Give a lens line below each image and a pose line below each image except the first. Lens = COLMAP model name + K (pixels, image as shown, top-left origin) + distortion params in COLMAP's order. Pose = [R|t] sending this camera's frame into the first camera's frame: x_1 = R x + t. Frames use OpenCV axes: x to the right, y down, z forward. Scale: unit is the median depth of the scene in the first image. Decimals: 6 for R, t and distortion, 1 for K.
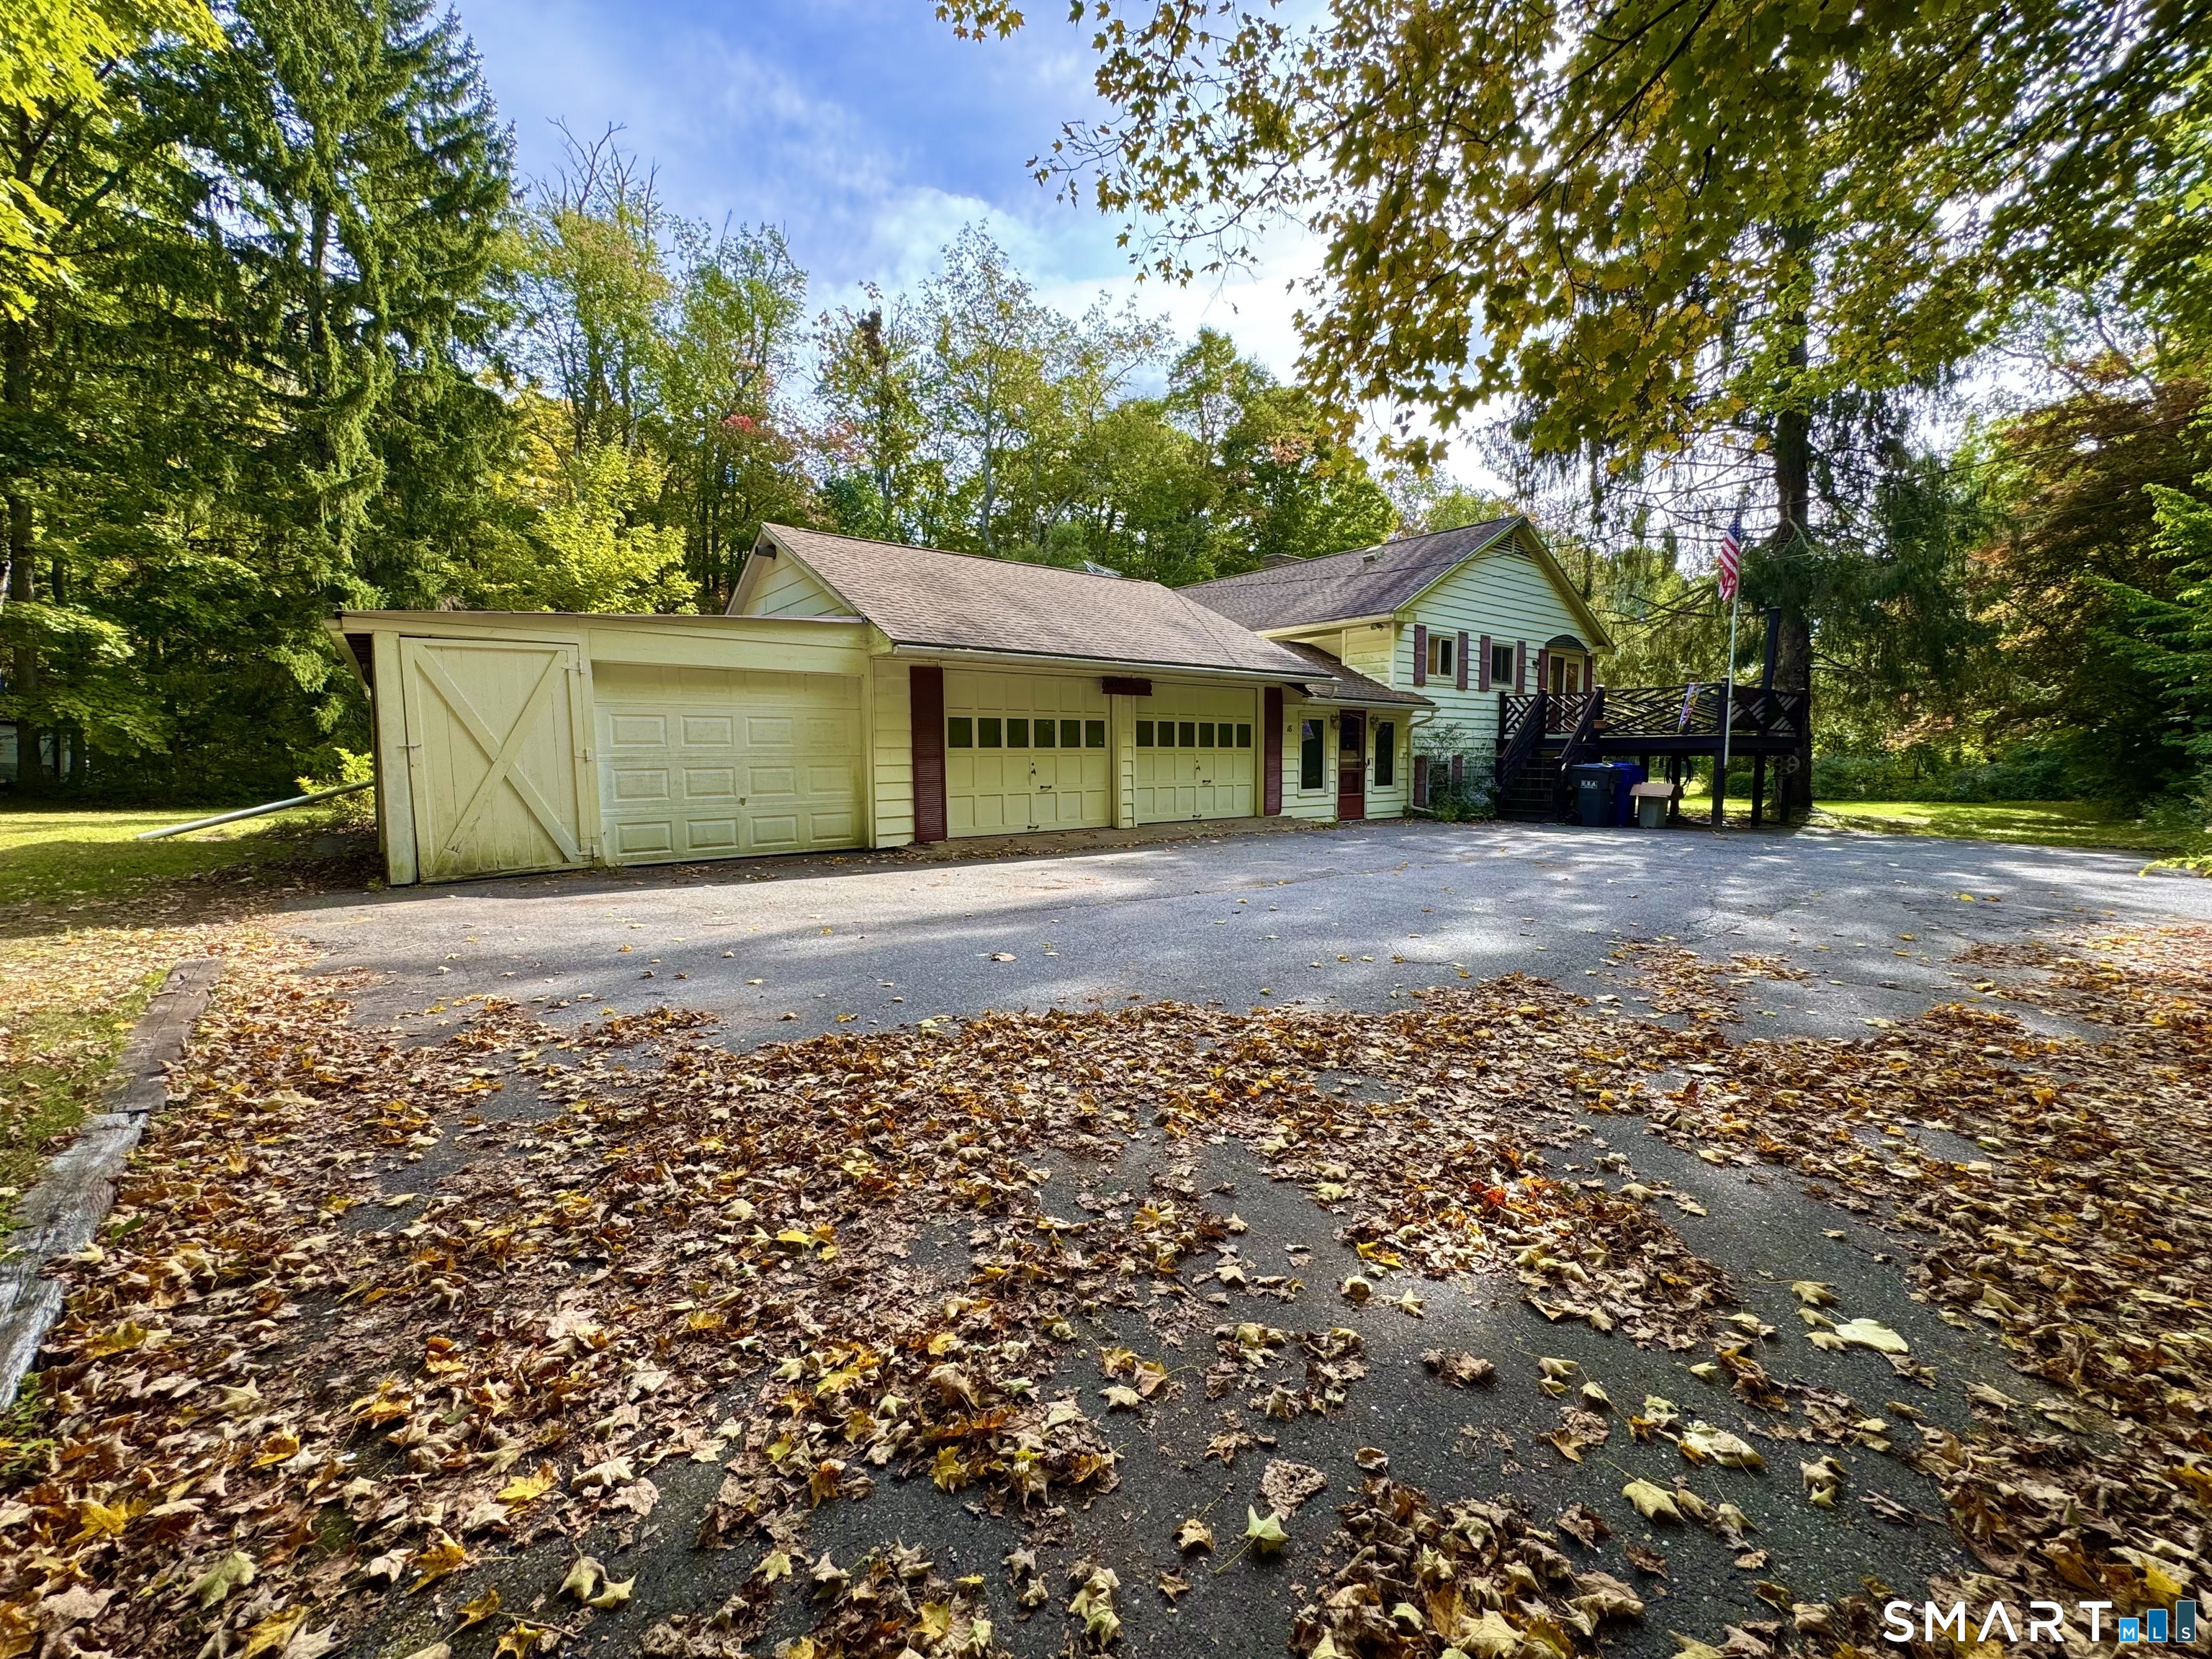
lens RADIAL K [[887.6, 0, 1097.8], [0, 887.6, 837.3], [0, 0, 1]] dist [-0.003780, -0.000053]
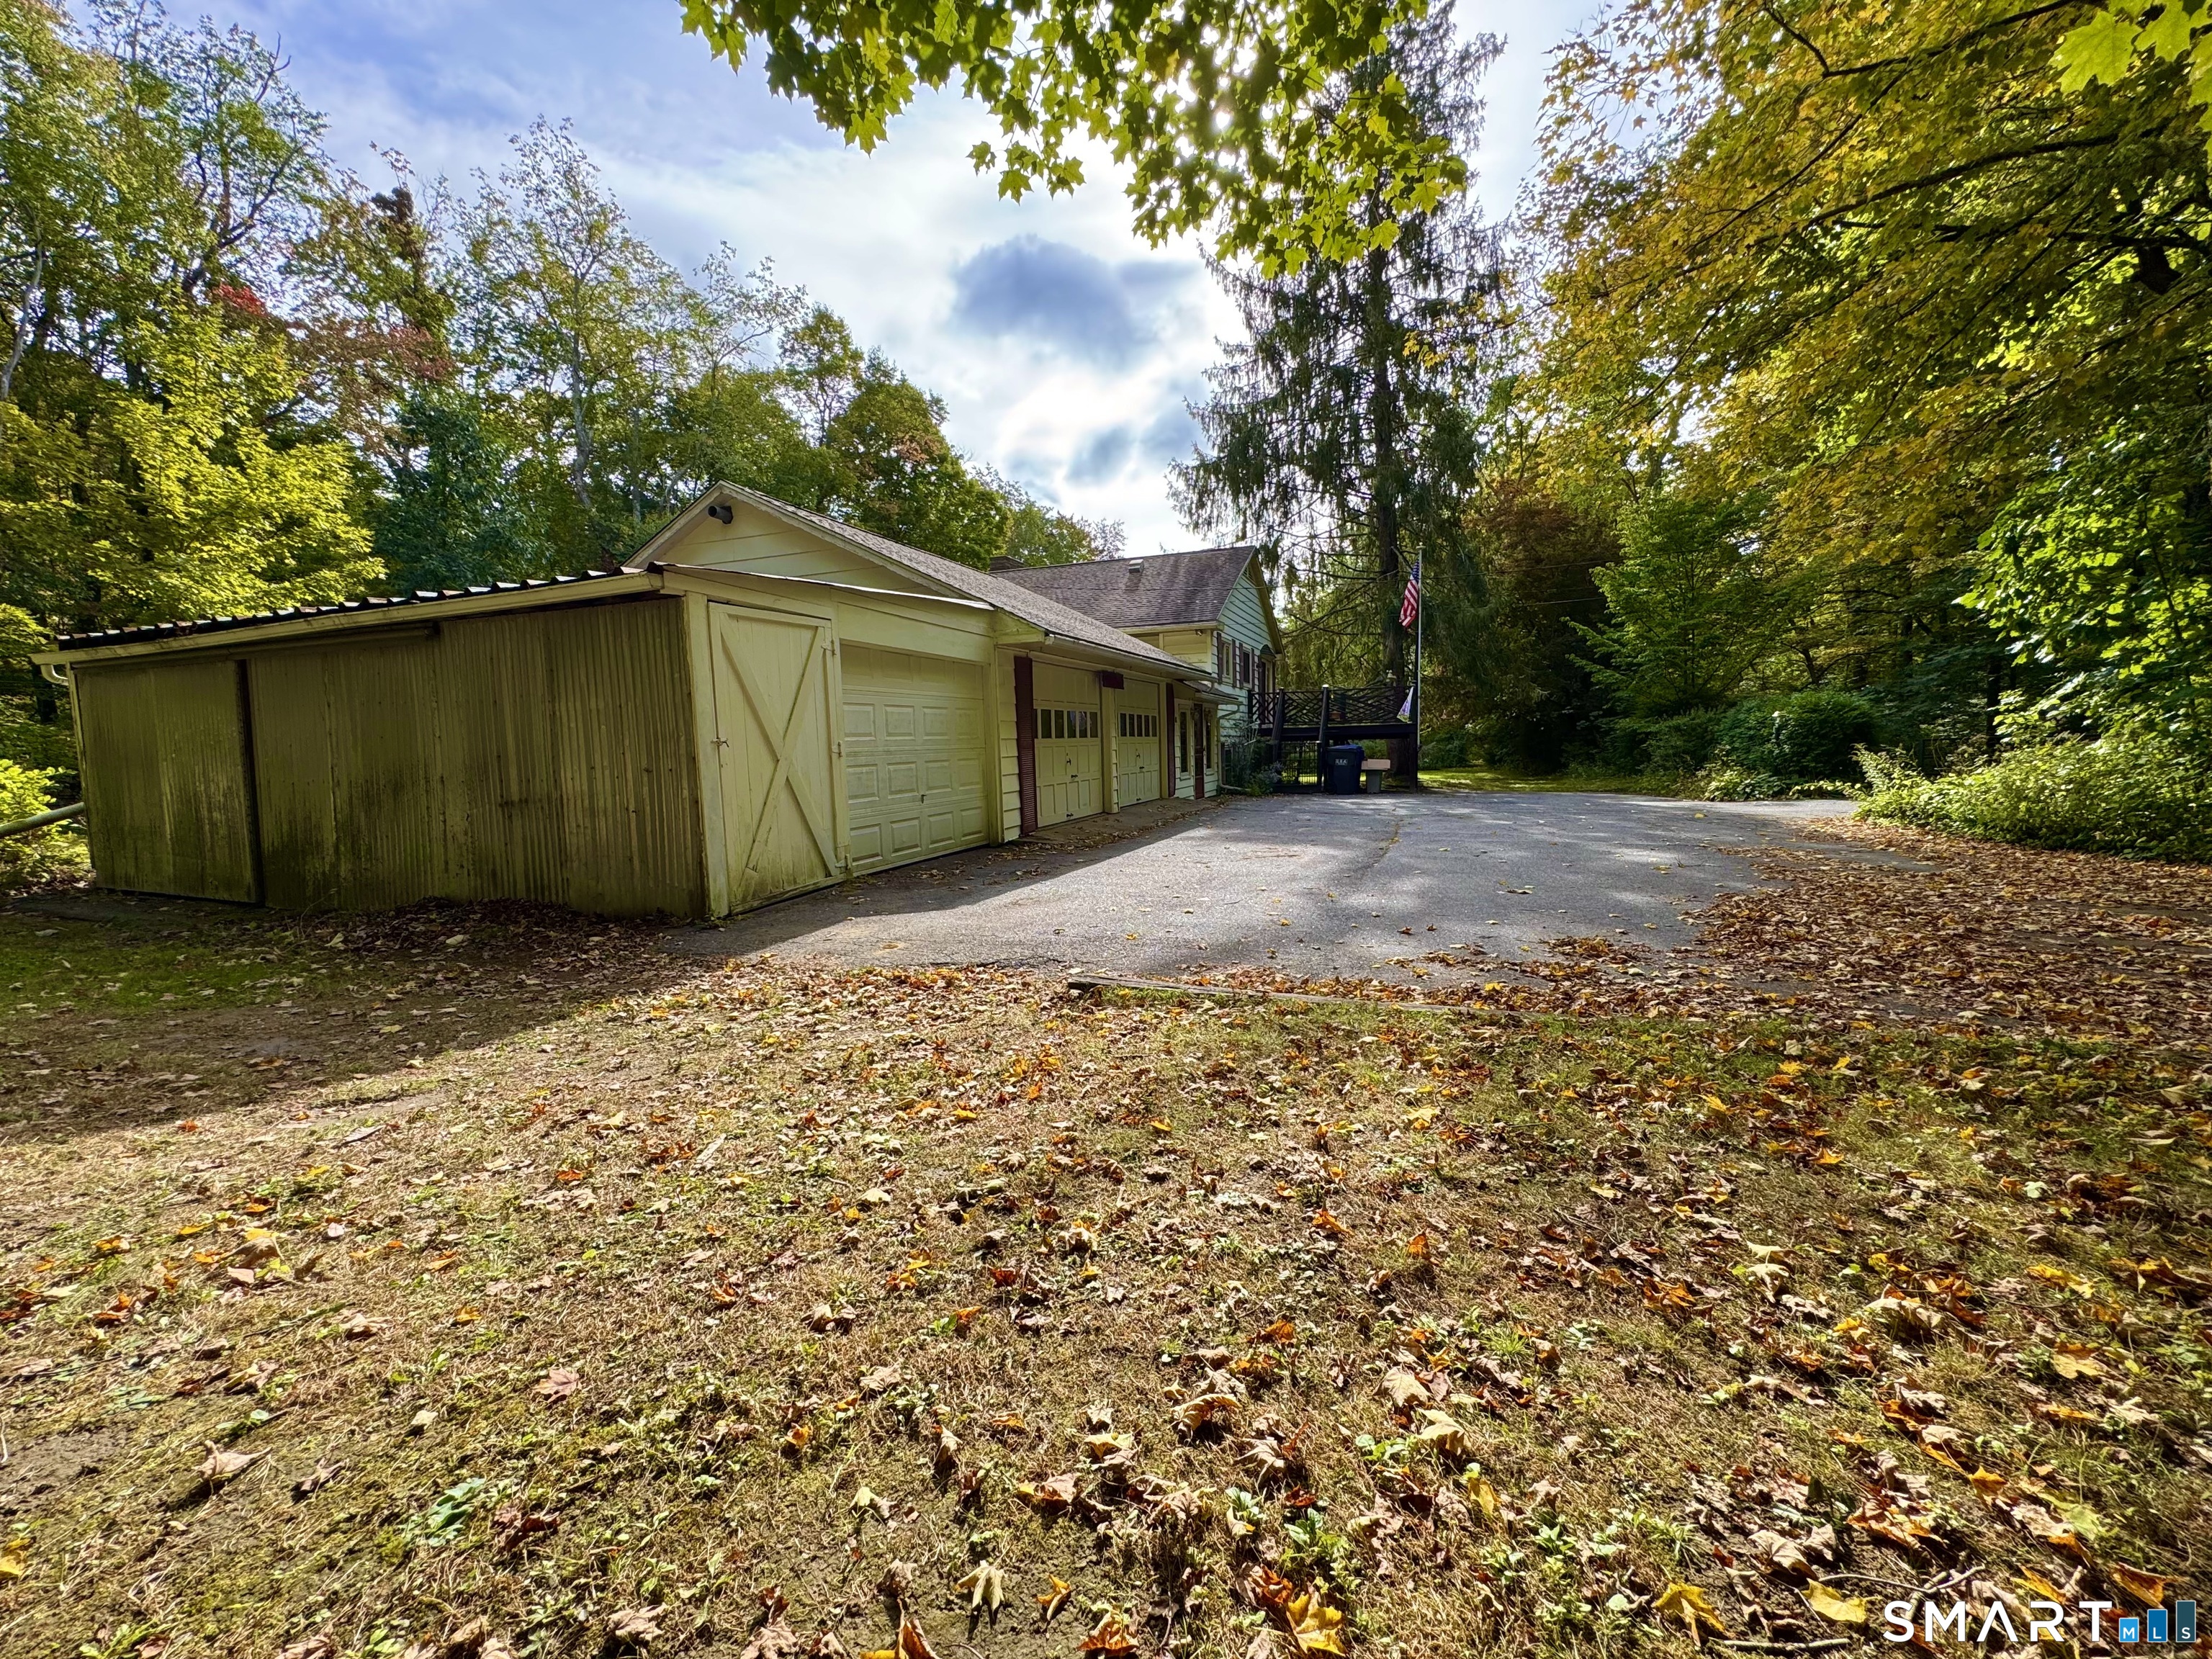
lens RADIAL K [[887.6, 0, 1105.3], [0, 887.6, 823.9], [0, 0, 1]] dist [-0.003780, -0.000053]
pose [[0.854501, -0.061105, 0.515843, -0.500182], [0.064435, 0.997856, 0.011466, -0.009007], [-0.515438, 0.023440, 0.856606, 0.083269]]
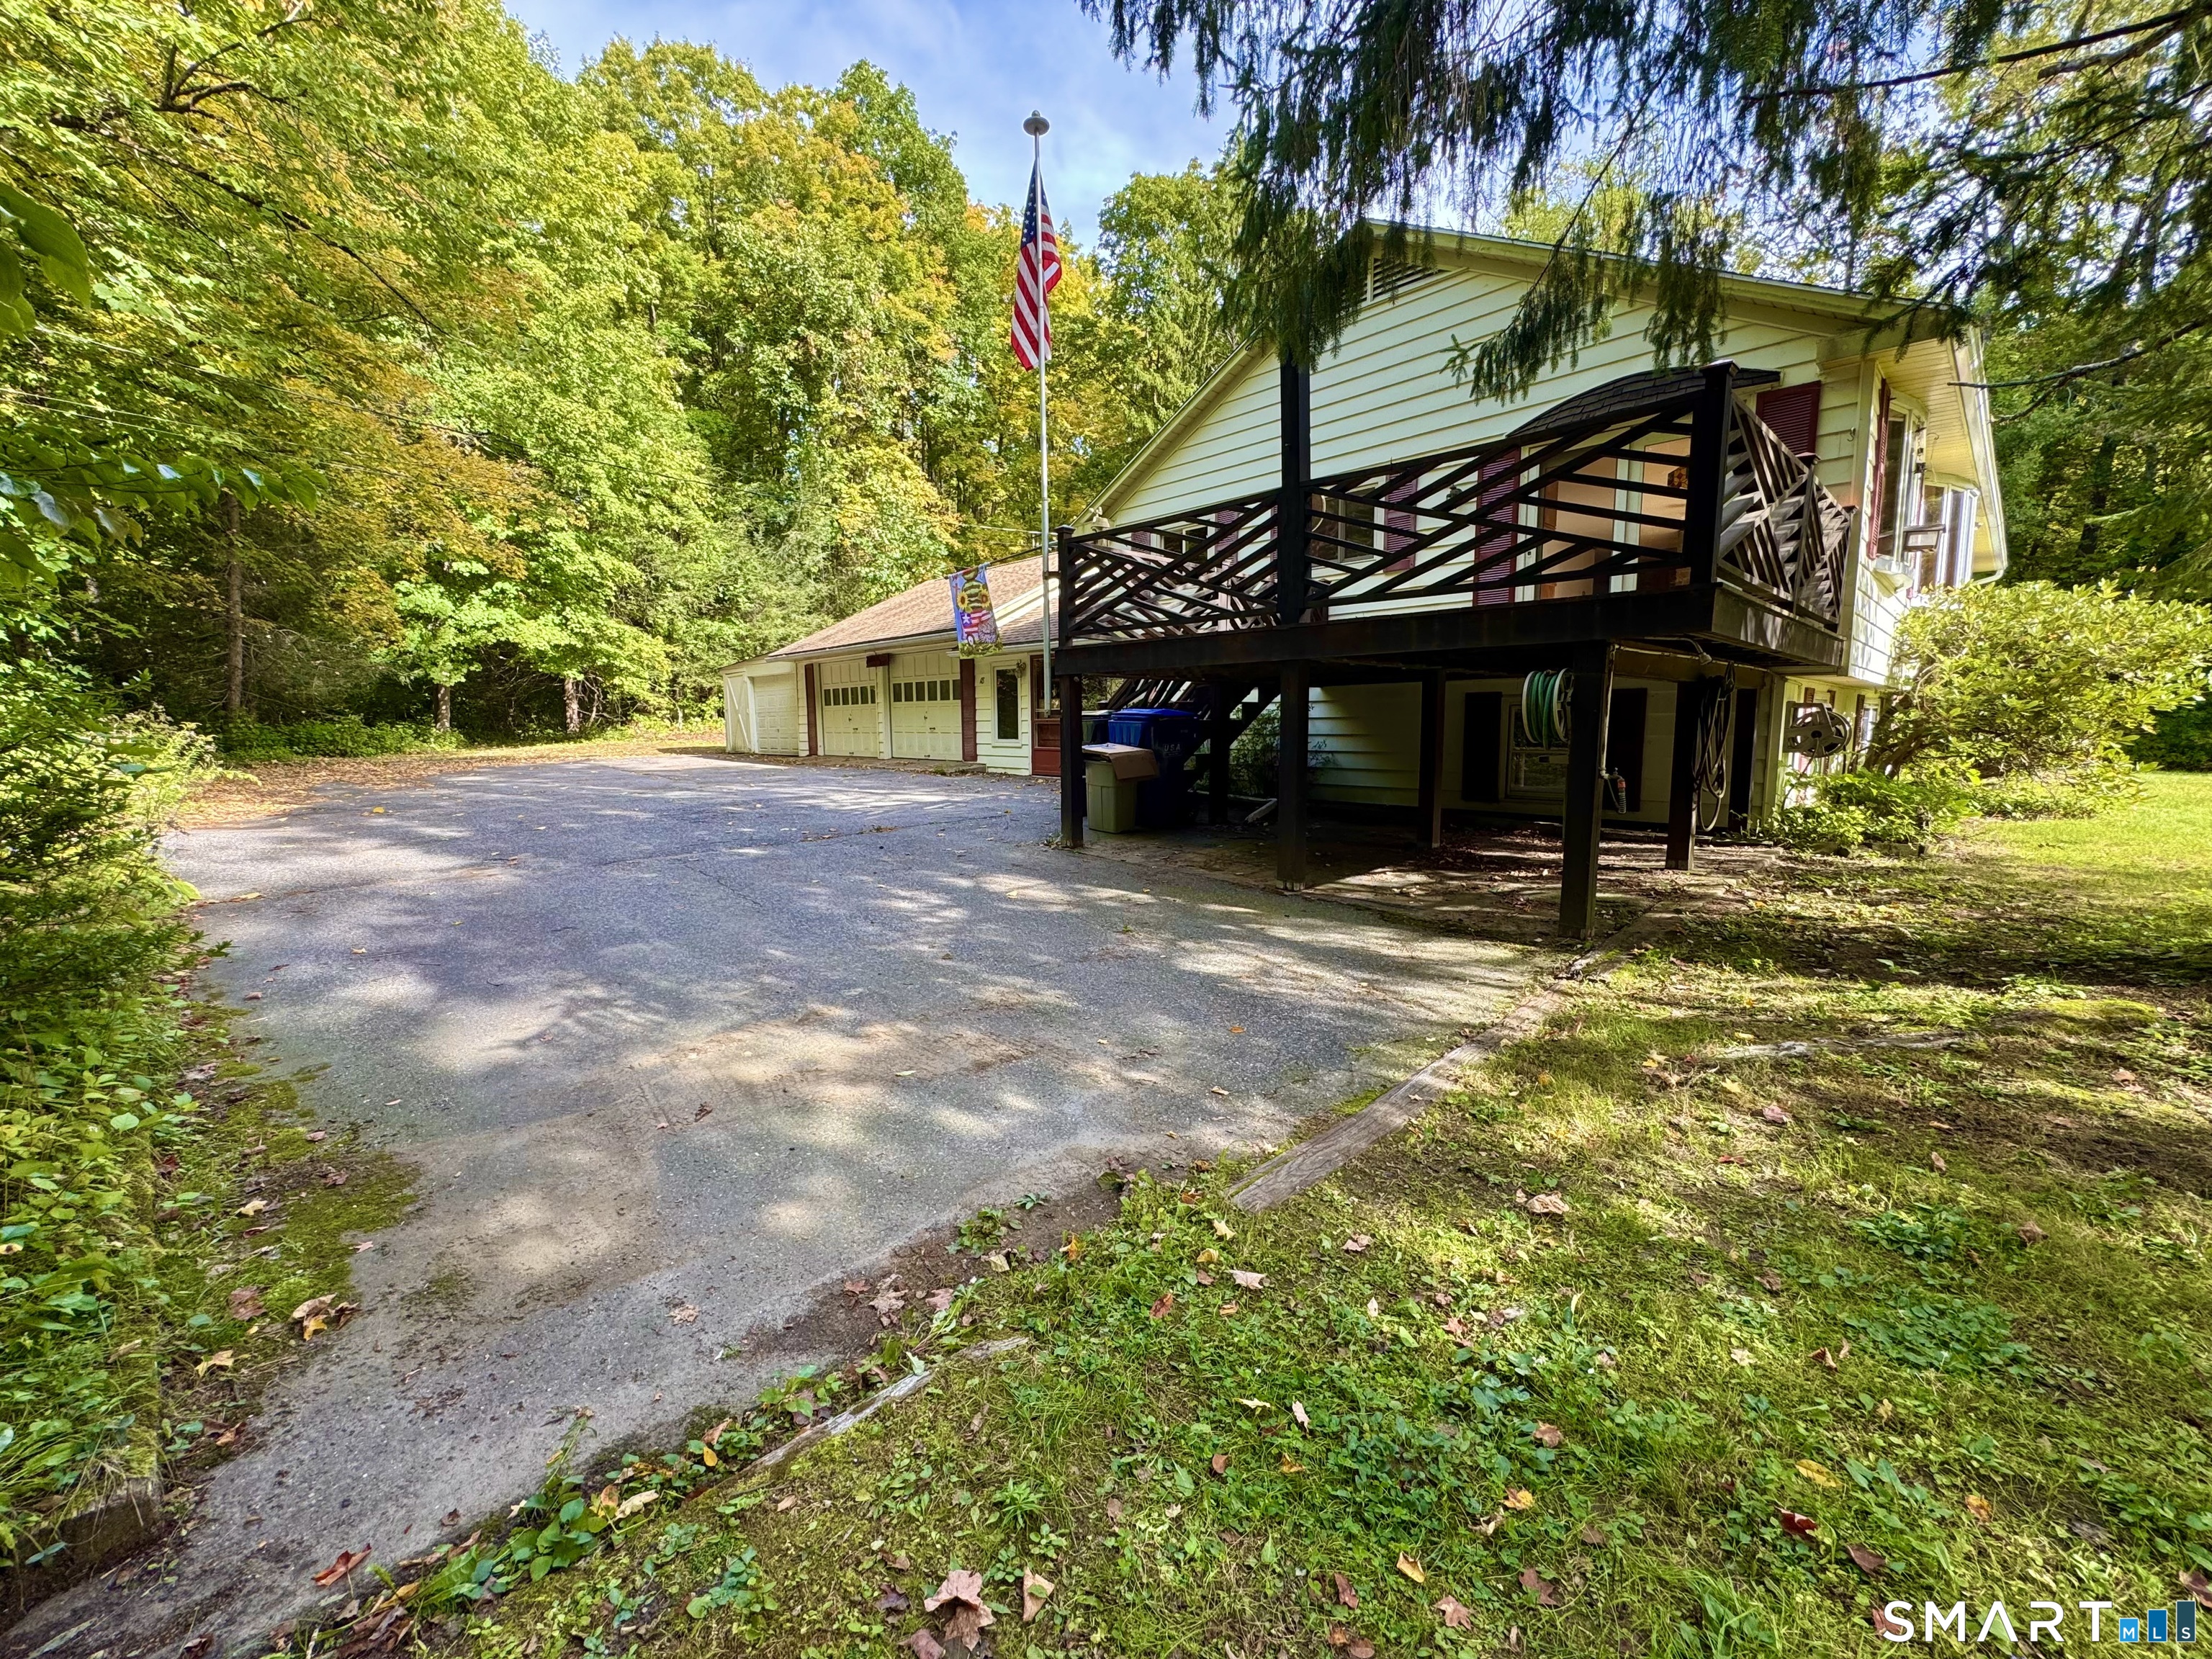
lens RADIAL K [[887.6, 0, 1110.5], [0, 887.6, 832.4], [0, 0, 1]] dist [-0.003780, -0.000053]
pose [[0.083974, 0.125886, -0.988484, 1.415838], [-0.084840, 0.989289, 0.118781, -0.090052], [0.992850, 0.073889, 0.093755, 1.167420]]
